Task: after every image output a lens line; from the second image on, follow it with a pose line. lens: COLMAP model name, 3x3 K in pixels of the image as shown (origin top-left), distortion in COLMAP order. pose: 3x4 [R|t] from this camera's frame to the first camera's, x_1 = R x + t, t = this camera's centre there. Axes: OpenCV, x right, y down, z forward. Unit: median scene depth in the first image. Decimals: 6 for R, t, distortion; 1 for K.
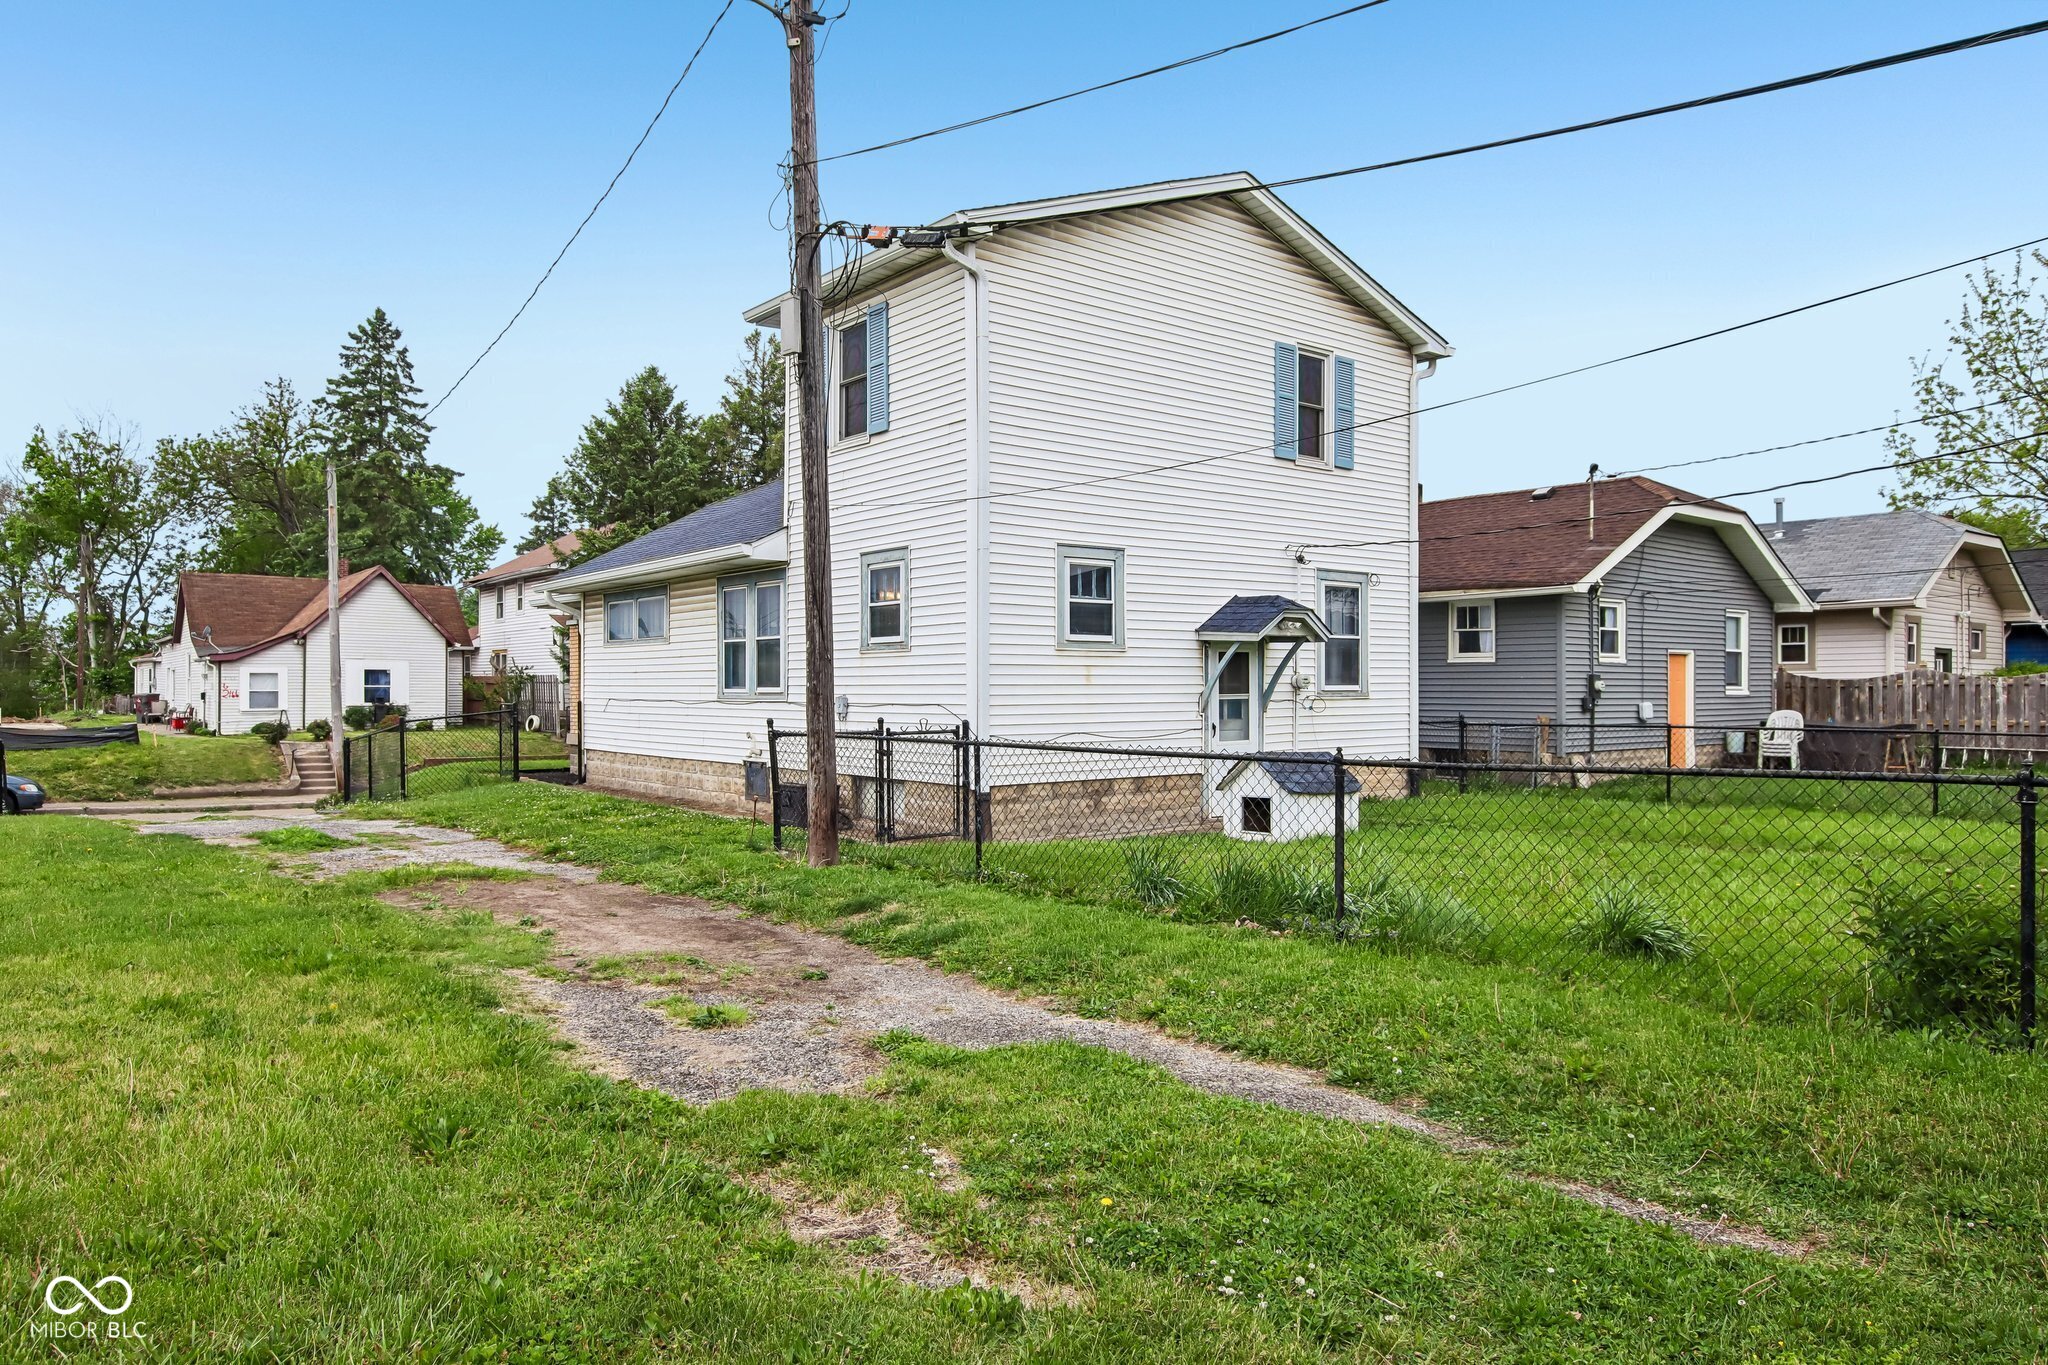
lens RADIAL K [[1310.7, 0, 1032.7], [0, 1310.7, 676.6], [0, 0, 1]] dist [0.010985, 0.001547]
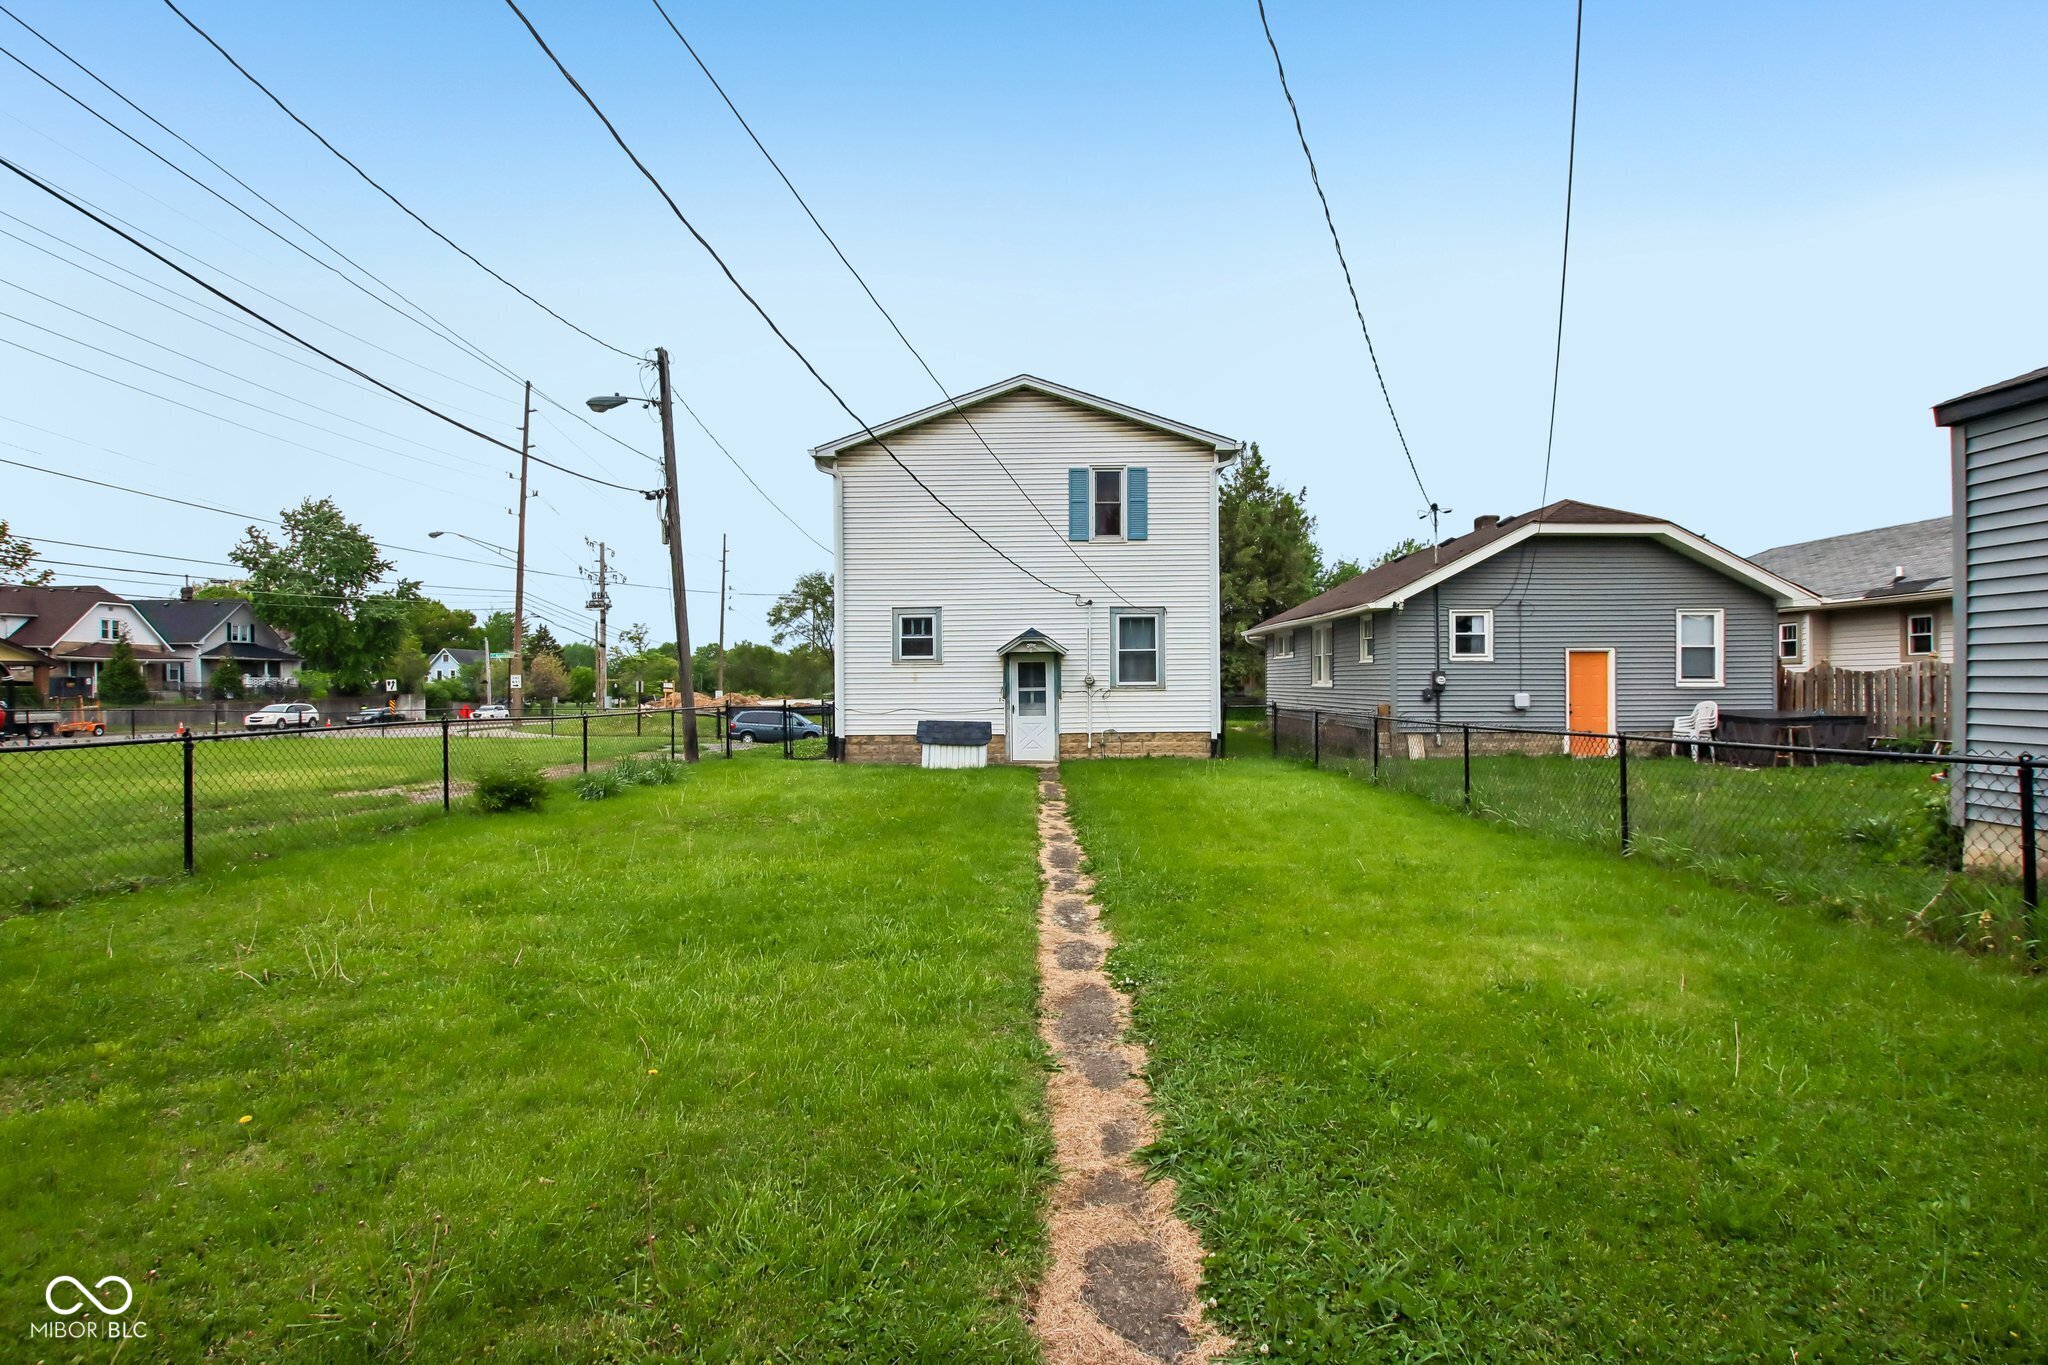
lens RADIAL K [[944.9, 0, 1025.6], [0, 944.9, 681.4], [0, 0, 1]] dist [-0.035633, 0.005501]
pose [[0.767739, -0.006553, -0.640729, 0.855175], [0.010632, 0.999940, 0.002514, 0.001994], [0.640674, -0.008742, 0.767763, 0.071803]]
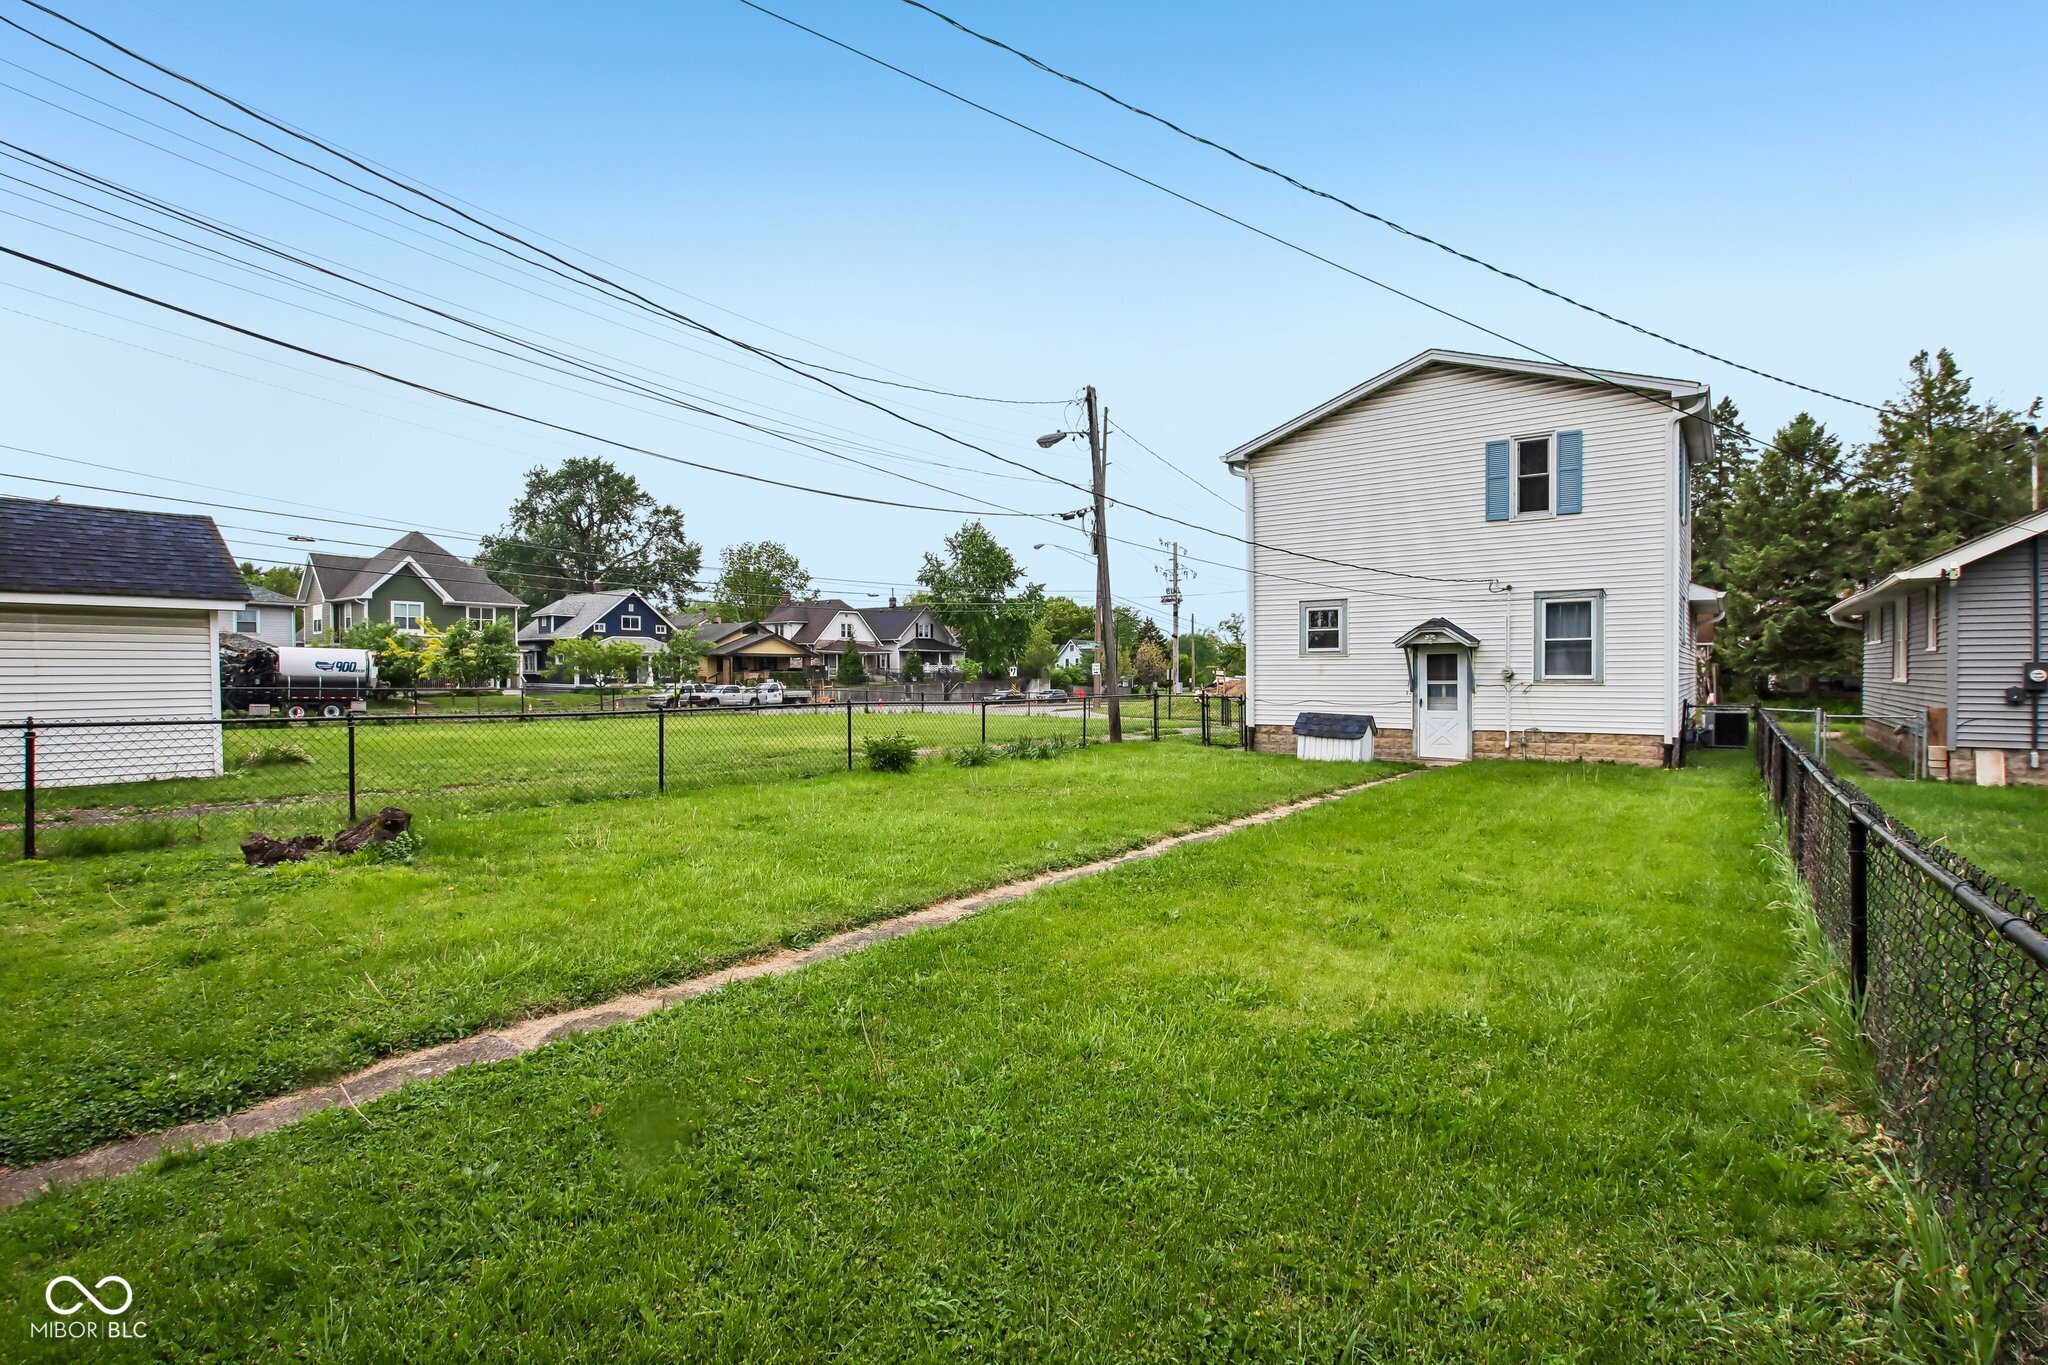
lens RADIAL K [[944.9, 0, 1037.8], [0, 944.9, 680.5], [0, 0, 1]] dist [-0.035633, 0.005501]
pose [[0.256420, 0.007588, -0.966536, 1.041350], [0.008720, 0.999910, 0.010163, -0.002427], [0.966526, -0.011034, 0.256330, 0.230433]]
